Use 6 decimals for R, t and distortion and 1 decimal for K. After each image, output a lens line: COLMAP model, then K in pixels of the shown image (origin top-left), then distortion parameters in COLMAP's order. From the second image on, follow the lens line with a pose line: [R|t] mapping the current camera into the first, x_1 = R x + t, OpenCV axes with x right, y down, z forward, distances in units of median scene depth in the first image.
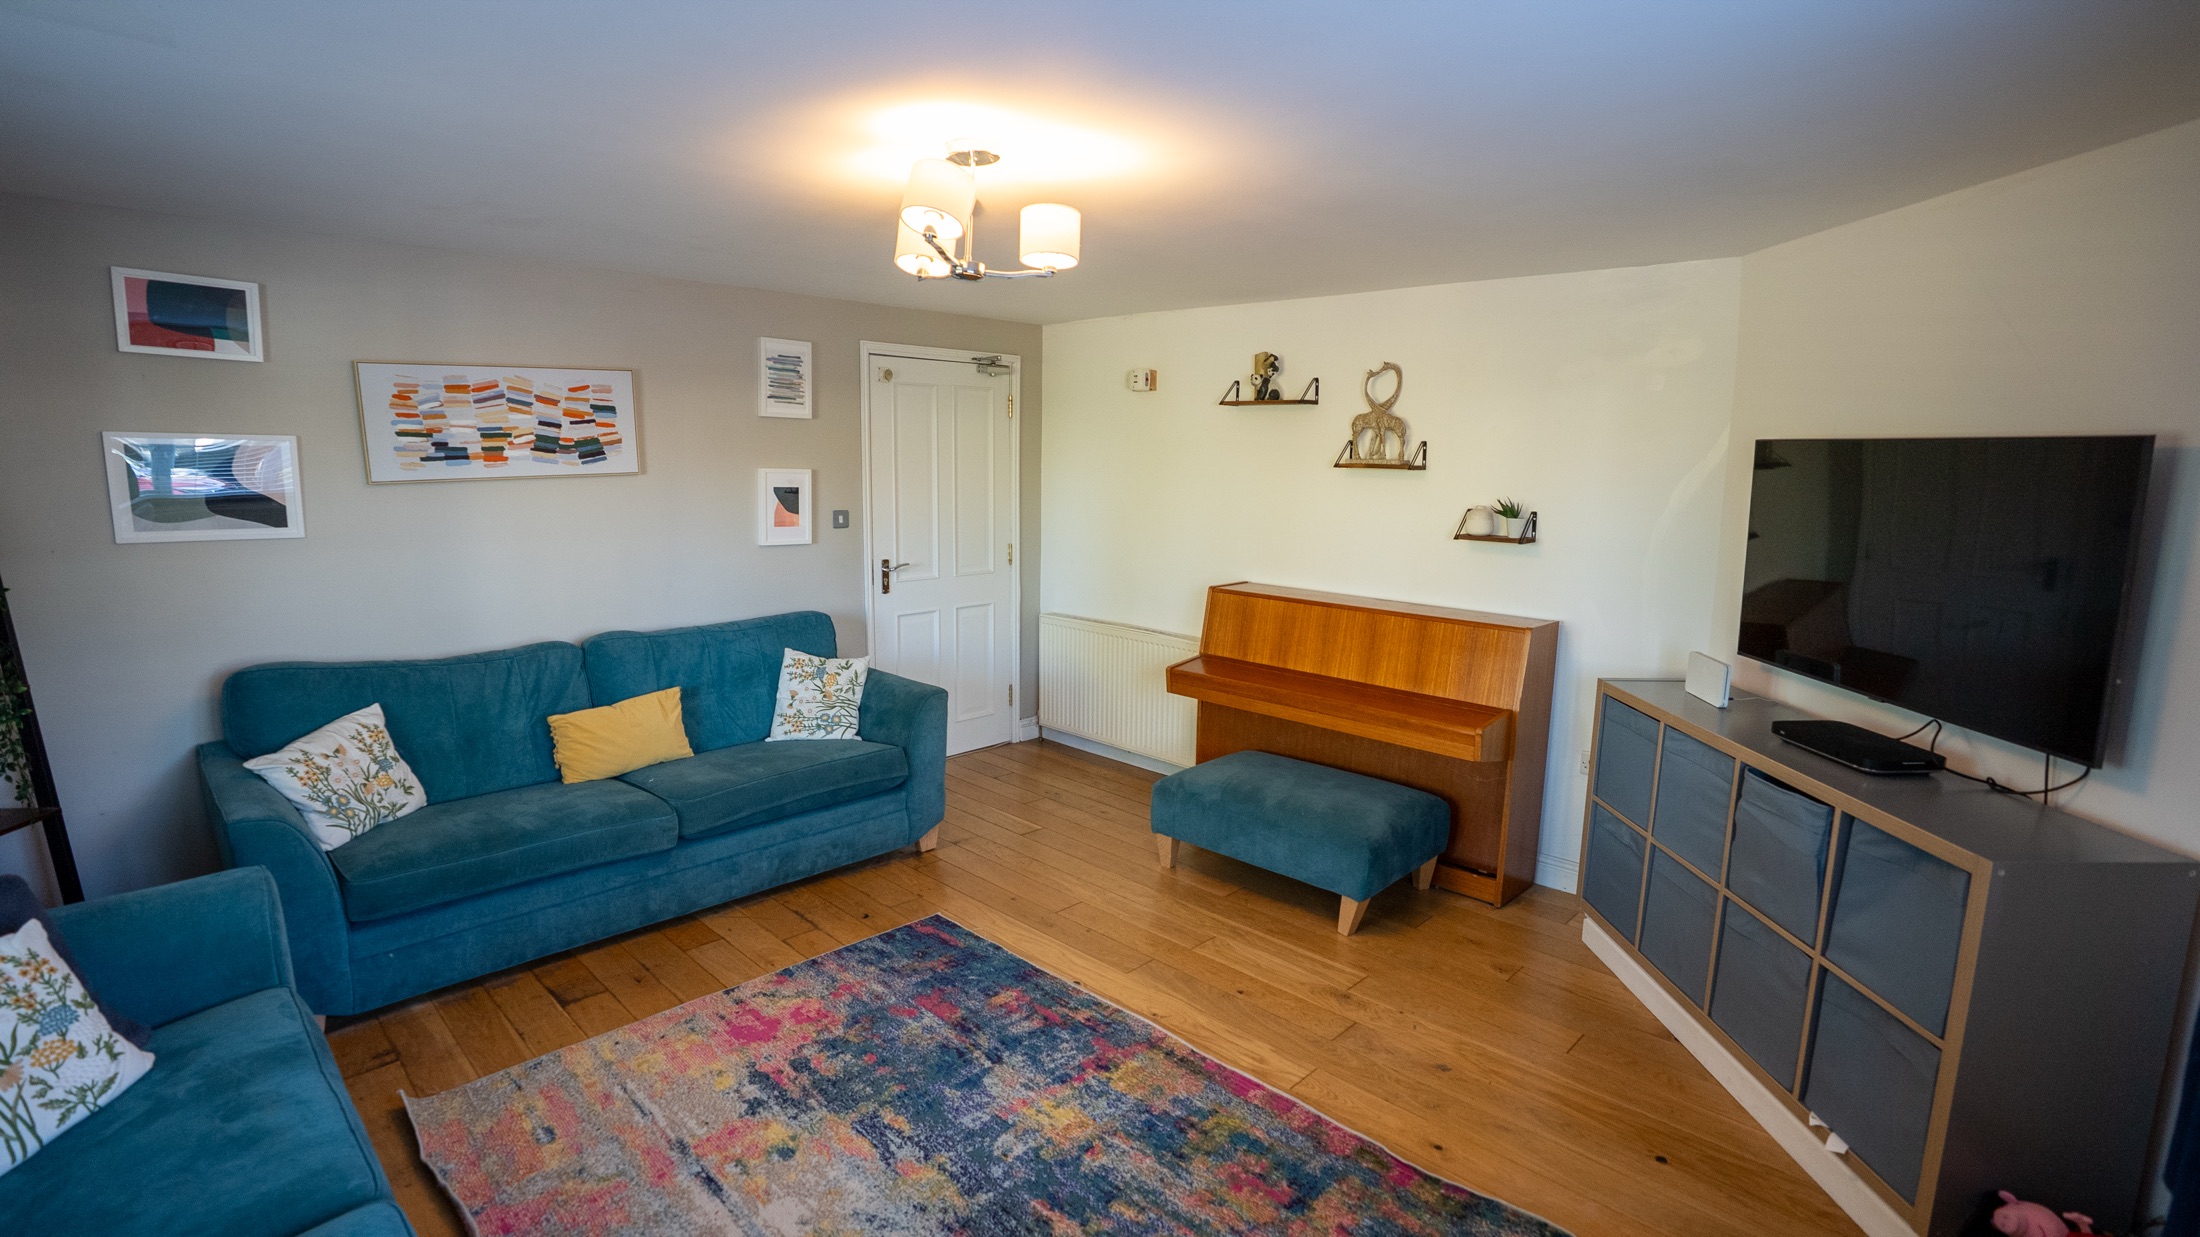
lens RADIAL K [[1022.2, 0, 1110.4], [0, 1022.2, 616.0], [0, 0, 1]] dist [-0.074549, 0.032884]
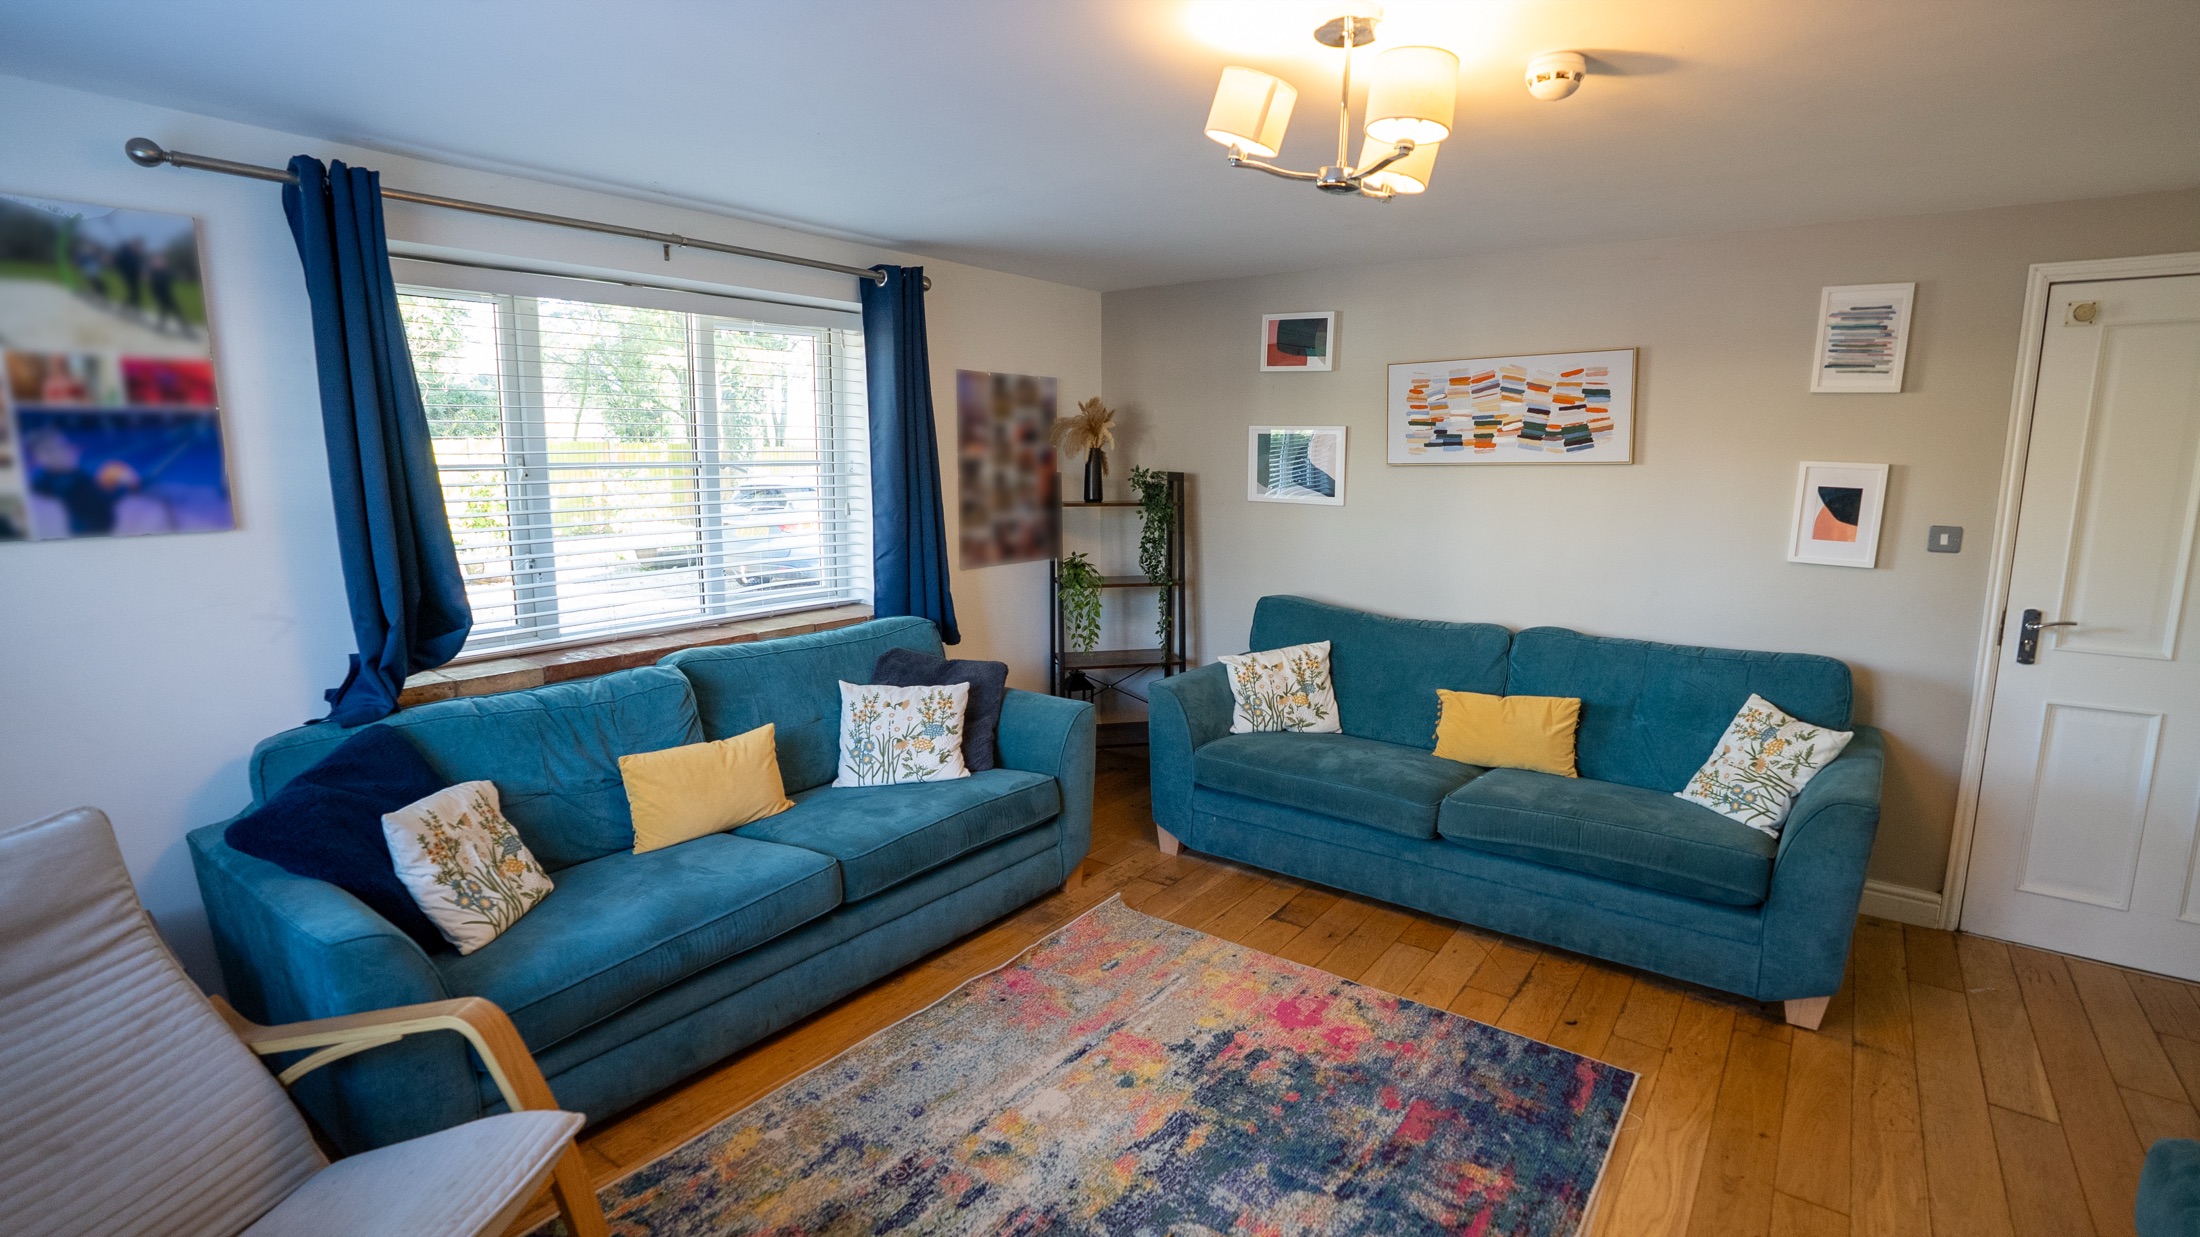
lens RADIAL K [[1022.2, 0, 1110.4], [0, 1022.2, 616.0], [0, 0, 1]] dist [-0.074549, 0.032884]
pose [[0.129795, 0.143667, -0.981078, 0.470607], [-0.159813, 0.979542, 0.122299, -0.054538], [0.978577, 0.140916, 0.150099, 0.543425]]
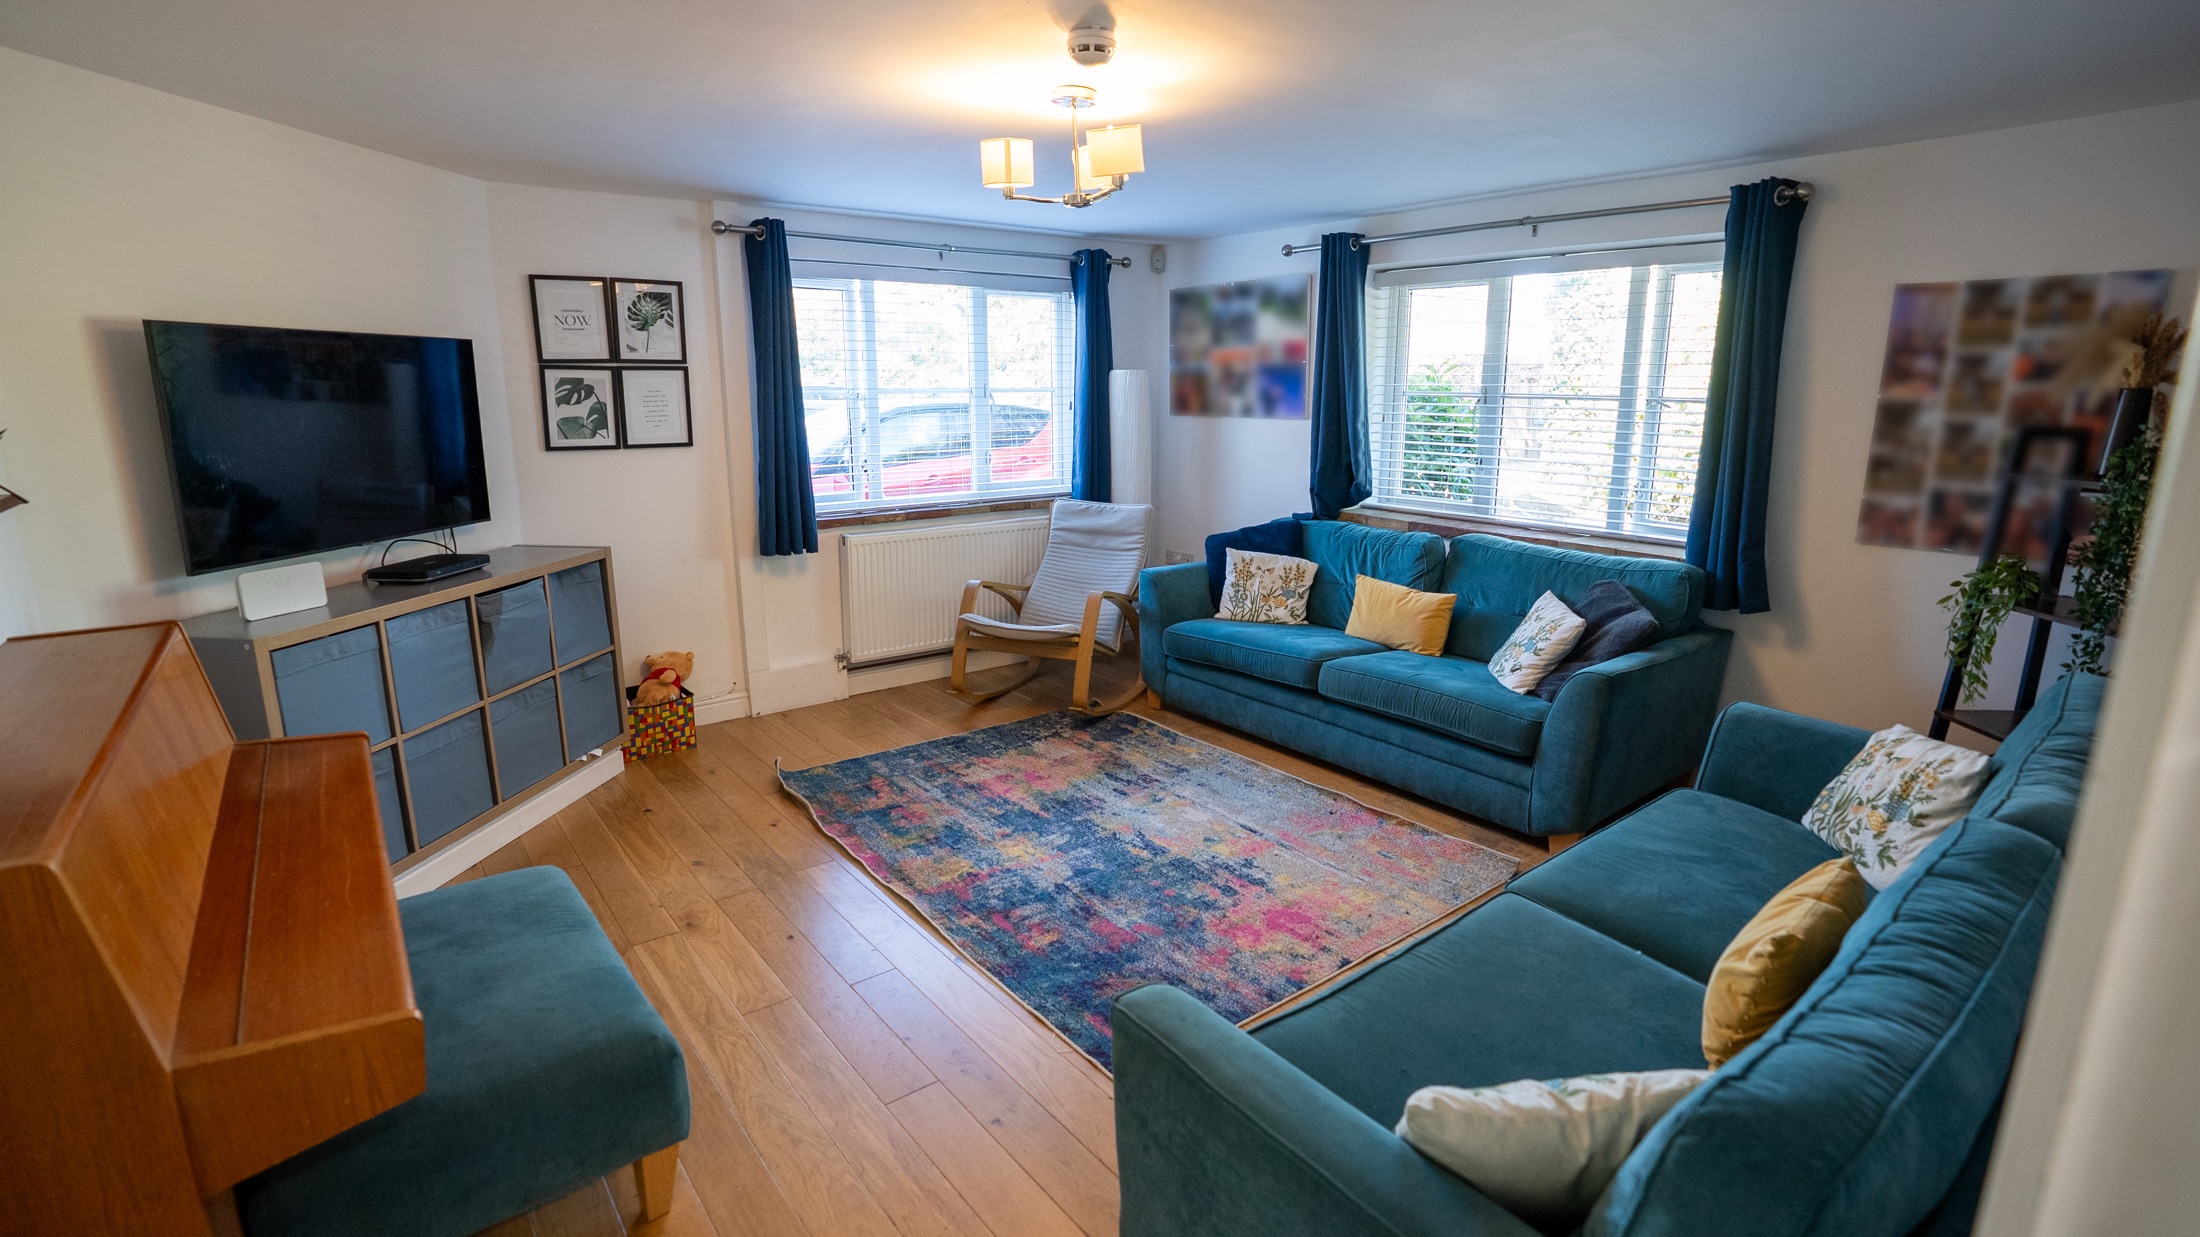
lens RADIAL K [[1022.2, 0, 1110.4], [0, 1022.2, 616.0], [0, 0, 1]] dist [-0.074549, 0.032884]
pose [[-0.991205, -0.047357, 0.123569, -0.252716], [0.002455, 0.927033, 0.374971, -0.238576], [-0.132310, 0.371977, -0.918764, 1.642484]]
